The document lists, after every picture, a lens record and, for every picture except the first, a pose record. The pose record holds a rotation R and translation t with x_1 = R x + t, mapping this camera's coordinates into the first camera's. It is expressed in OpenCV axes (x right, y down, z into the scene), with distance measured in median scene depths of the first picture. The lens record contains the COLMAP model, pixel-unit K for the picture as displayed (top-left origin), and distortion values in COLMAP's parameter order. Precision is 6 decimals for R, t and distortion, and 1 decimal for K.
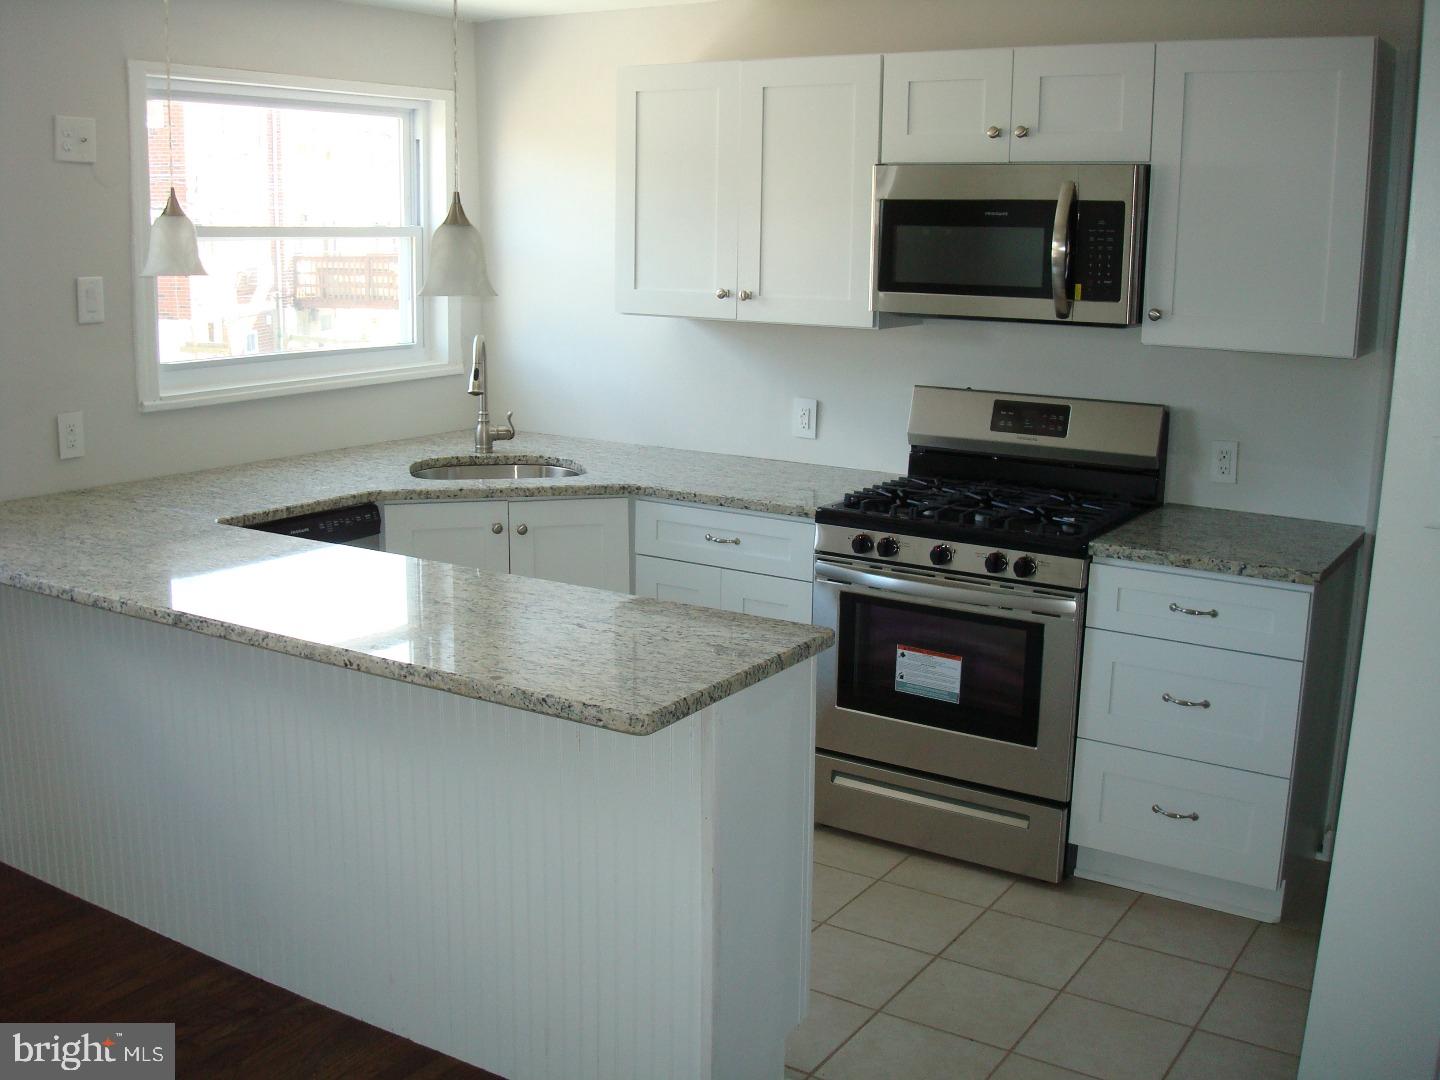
lens RADIAL K [[1470.0, 0, 720.0], [0, 1470.0, 540.0], [0, 0, 1]] dist [-0.114465, -0.005522]
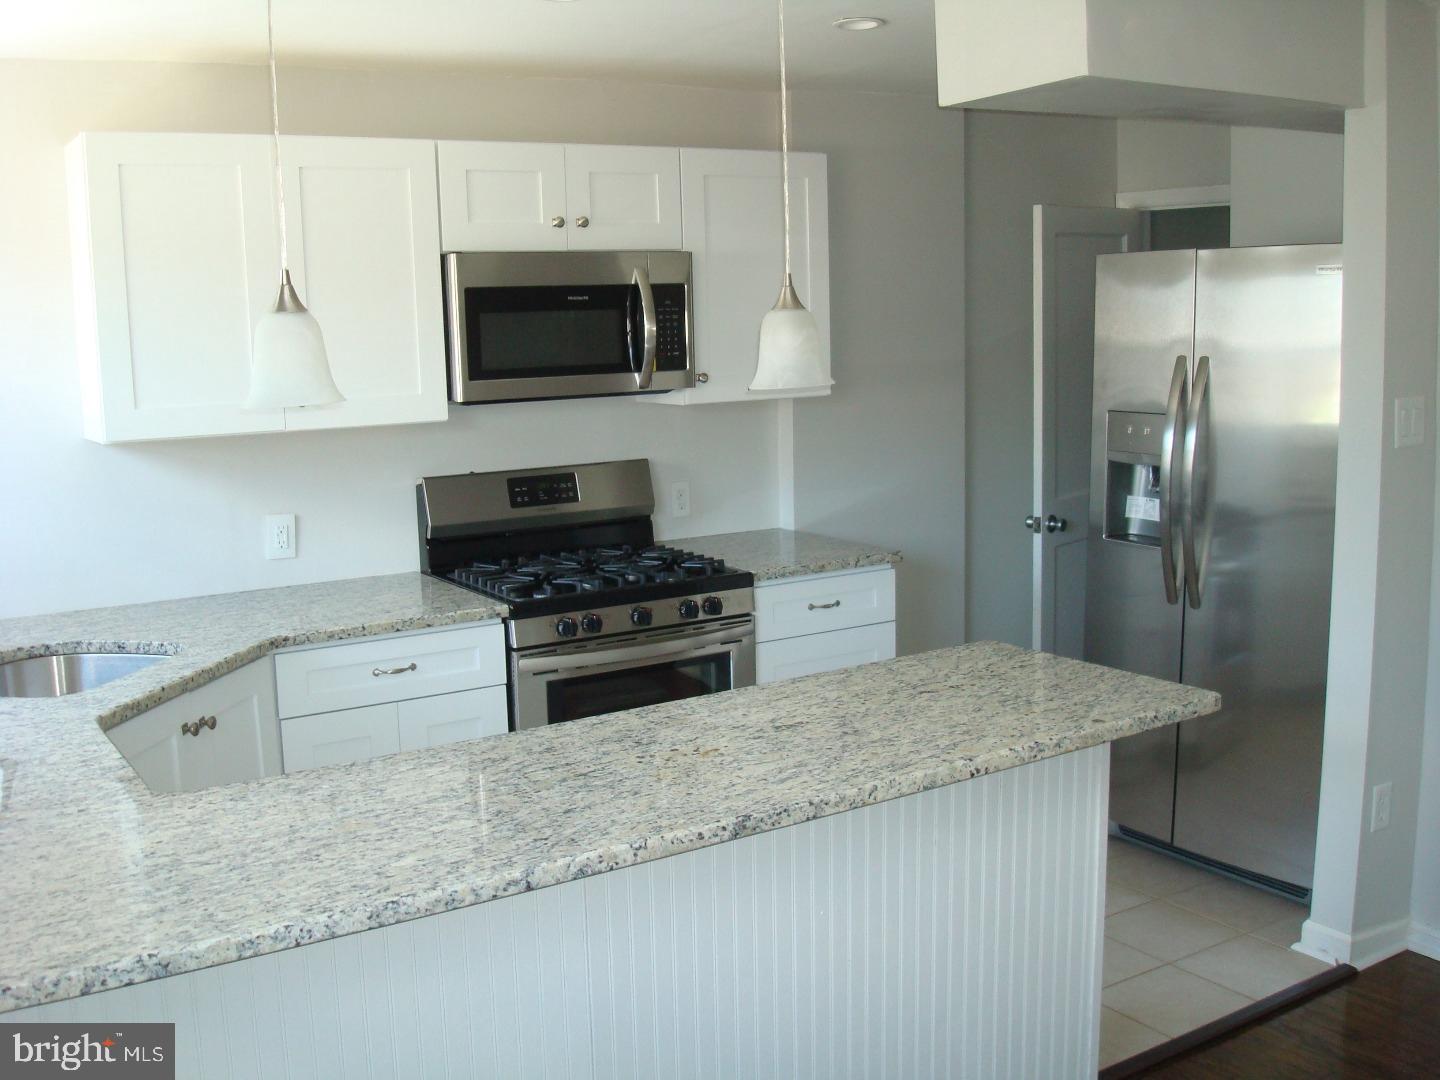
lens RADIAL K [[1422.7, 0, 720.0], [0, 1422.7, 540.0], [0, 0, 1]] dist [-0.003880, -0.271053]
pose [[0.450582, -0.166834, 0.877007, -0.682361], [0.219692, 0.972894, 0.072203, -0.100053], [-0.865281, 0.160139, 0.475021, 0.424514]]
